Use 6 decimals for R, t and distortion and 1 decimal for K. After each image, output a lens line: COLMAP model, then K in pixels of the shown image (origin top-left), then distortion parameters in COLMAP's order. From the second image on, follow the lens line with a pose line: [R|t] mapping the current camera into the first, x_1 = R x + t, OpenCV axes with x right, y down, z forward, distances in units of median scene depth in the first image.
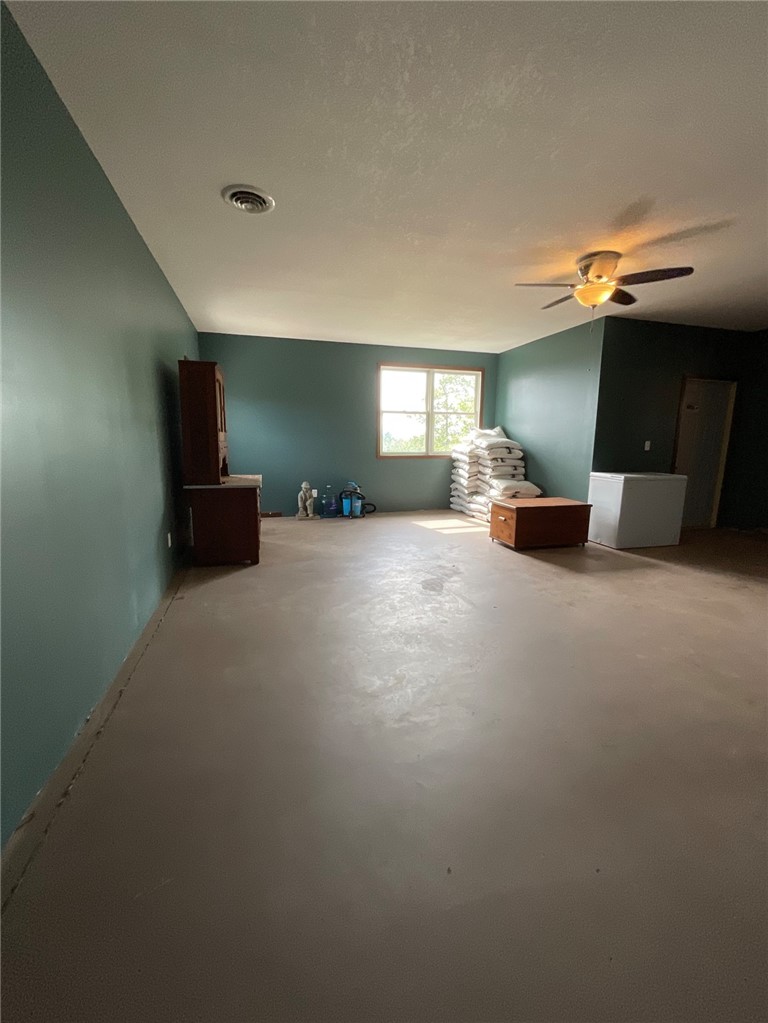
lens RADIAL K [[416.4, 0, 384.4], [0, 416.4, 509.3], [0, 0, 1]] dist [-0.001553, 0.000056]
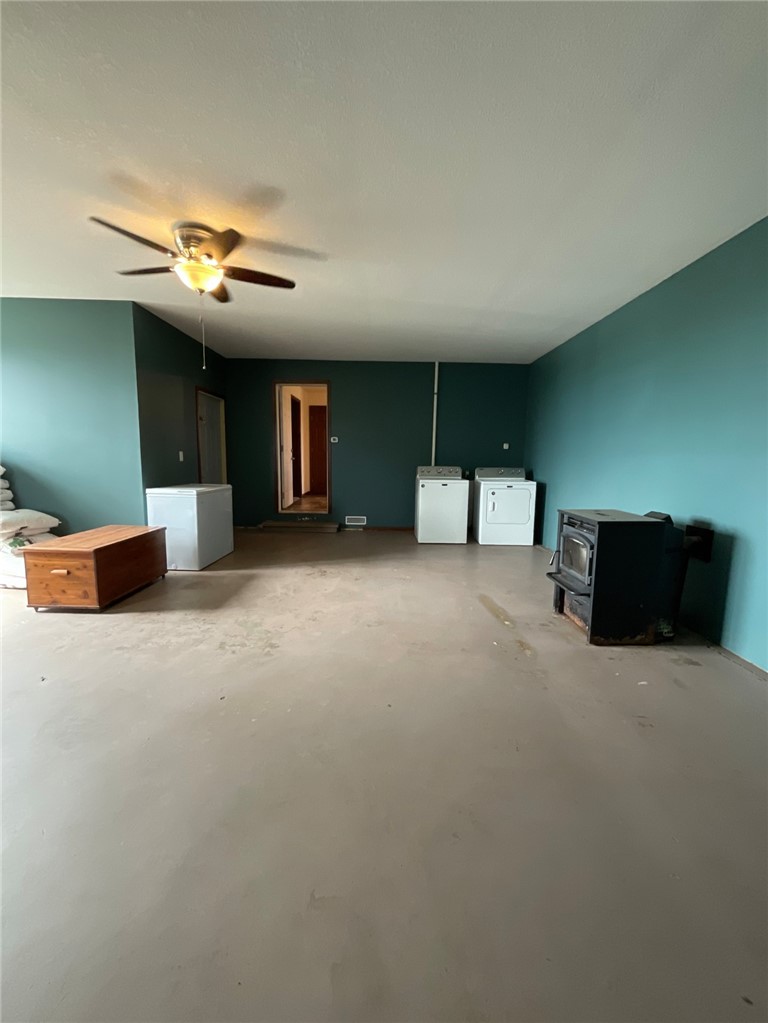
lens RADIAL K [[416.1, 0, 387.5], [0, 416.1, 509.0], [0, 0, 1]] dist [-0.002334, -0.000140]
pose [[0.281963, -0.127168, 0.950960, -0.166369], [0.141924, 0.985801, 0.089747, -0.058227], [-0.948870, 0.109659, 0.296008, 0.319423]]
